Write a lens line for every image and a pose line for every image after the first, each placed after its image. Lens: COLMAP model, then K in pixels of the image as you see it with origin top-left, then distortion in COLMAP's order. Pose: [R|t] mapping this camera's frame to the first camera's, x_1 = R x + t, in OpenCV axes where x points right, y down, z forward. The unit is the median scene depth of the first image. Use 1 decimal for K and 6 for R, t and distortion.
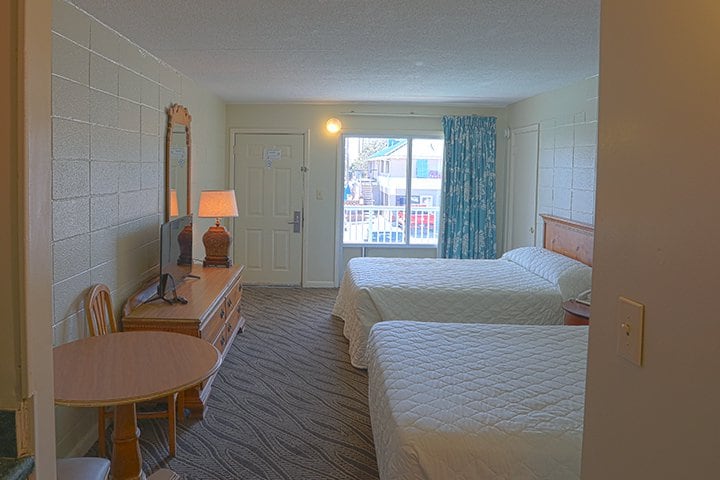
lens RADIAL K [[505.7, 0, 358.2], [0, 505.7, 211.7], [0, 0, 1]] dist [-0.077451, 0.002275]
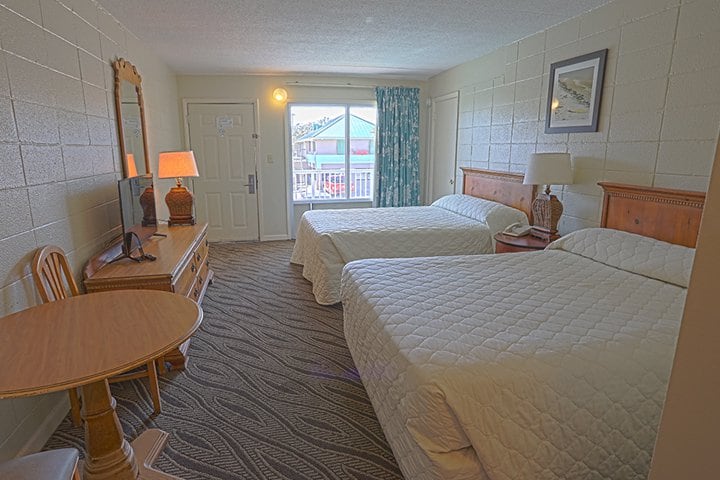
lens RADIAL K [[364.0, 0, 360.0], [0, 364.0, 240.0], [0, 0, 1]] dist [-0.081140, 0.026779]
pose [[0.978036, -0.067656, 0.197152, -0.071795], [0.039242, 0.988709, 0.144617, 0.051315], [-0.204710, -0.133704, 0.969648, 0.208041]]
